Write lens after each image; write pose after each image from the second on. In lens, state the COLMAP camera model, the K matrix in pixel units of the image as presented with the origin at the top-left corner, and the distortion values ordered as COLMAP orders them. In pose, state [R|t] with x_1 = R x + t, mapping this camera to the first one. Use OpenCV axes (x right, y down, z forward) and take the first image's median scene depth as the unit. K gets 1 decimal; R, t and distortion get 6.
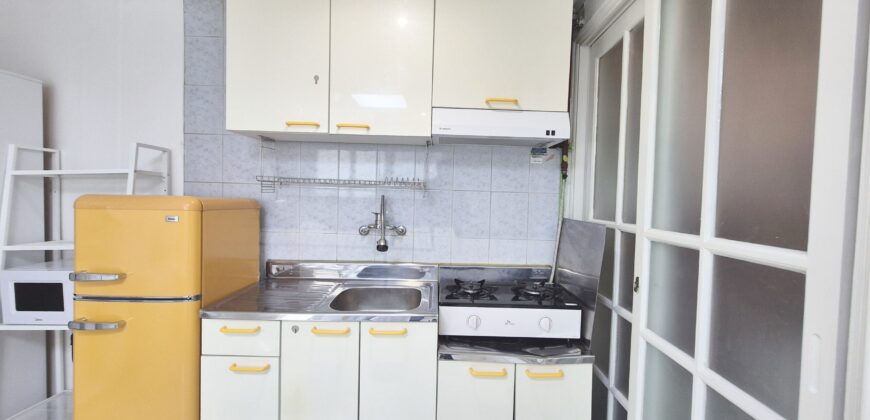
lens RADIAL K [[358.0, 0, 440.2], [0, 358.0, 207.4], [0, 0, 1]] dist [0.000006, -0.000576]
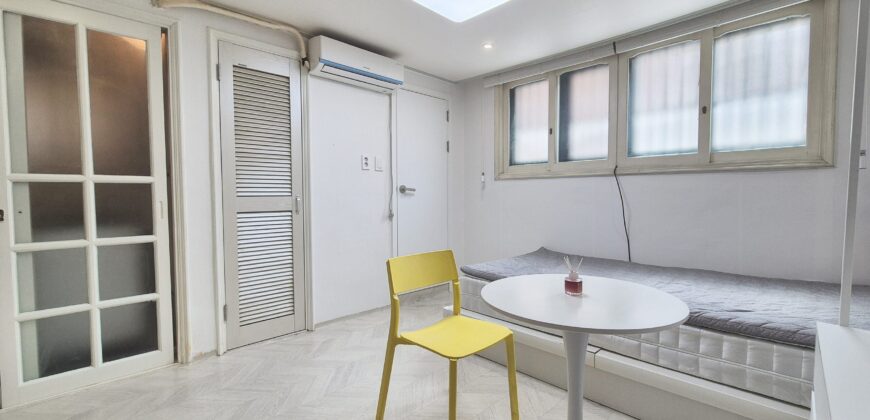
lens RADIAL K [[358.0, 0, 439.5], [0, 358.0, 208.2], [0, 0, 1]] dist [0.000006, -0.000576]
pose [[-0.699259, -0.054680, 0.712774, -1.212509], [0.003425, 0.996803, 0.079829, 0.067967], [-0.714860, 0.058262, -0.696836, 0.583101]]
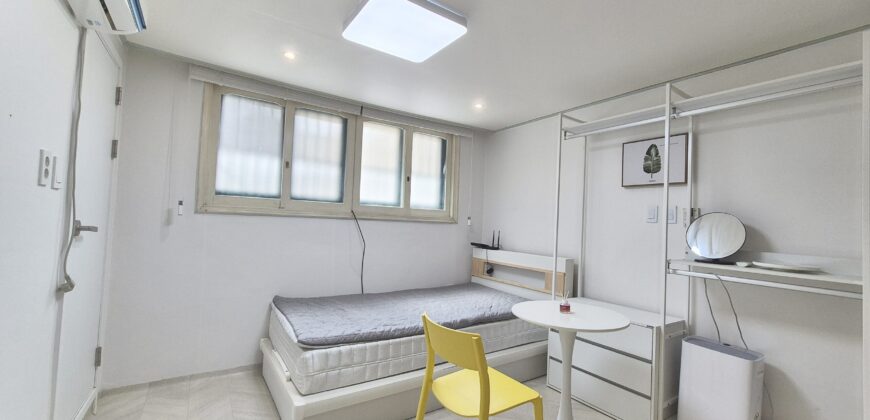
lens RADIAL K [[358.0, 0, 442.7], [0, 358.0, 210.3], [0, 0, 1]] dist [0.000006, -0.000576]
pose [[-0.825106, -0.082949, -0.558856, 0.132589], [-0.080003, 0.996350, -0.029767, 0.021468], [0.559285, 0.020149, -0.828731, 0.661300]]
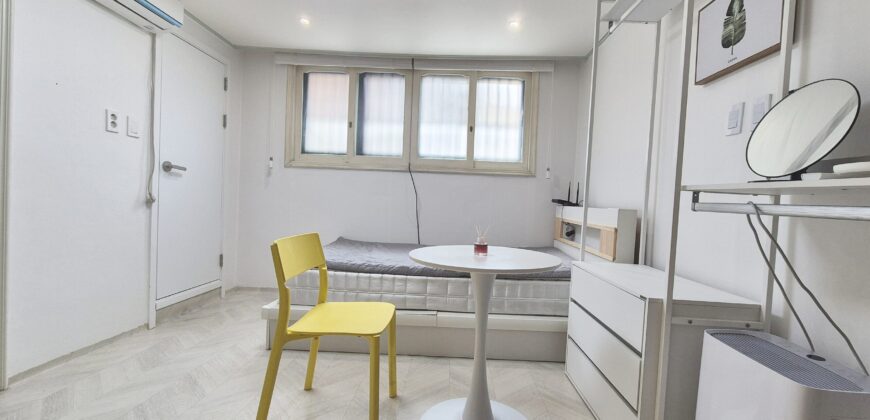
lens RADIAL K [[358.0, 0, 440.2], [0, 358.0, 209.2], [0, 0, 1]] dist [0.000006, -0.000576]
pose [[-0.996998, -0.071137, 0.030571, -0.817859], [-0.069467, 0.996197, 0.052595, 0.142669], [-0.034196, 0.050314, -0.998148, 0.794265]]
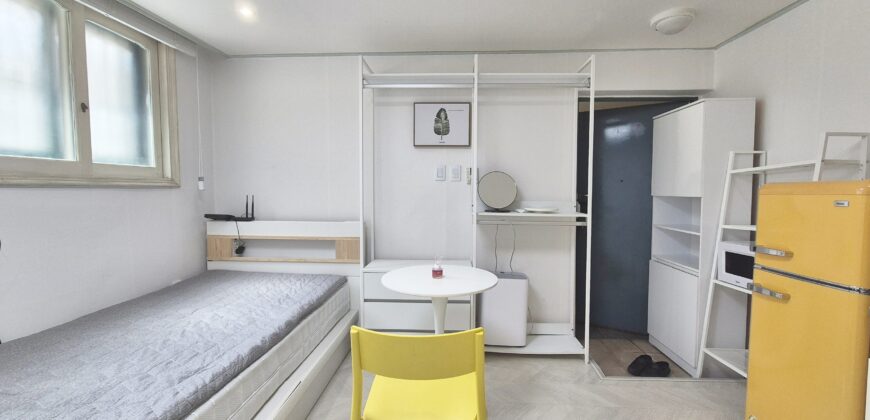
lens RADIAL K [[358.0, 0, 440.0], [0, 358.0, 208.9], [0, 0, 1]] dist [0.000006, -0.000576]
pose [[-0.047396, 0.025193, -0.998558, 0.224586], [-0.032844, 0.999102, 0.026765, 0.044642], [0.998336, 0.034066, -0.046526, -0.040896]]
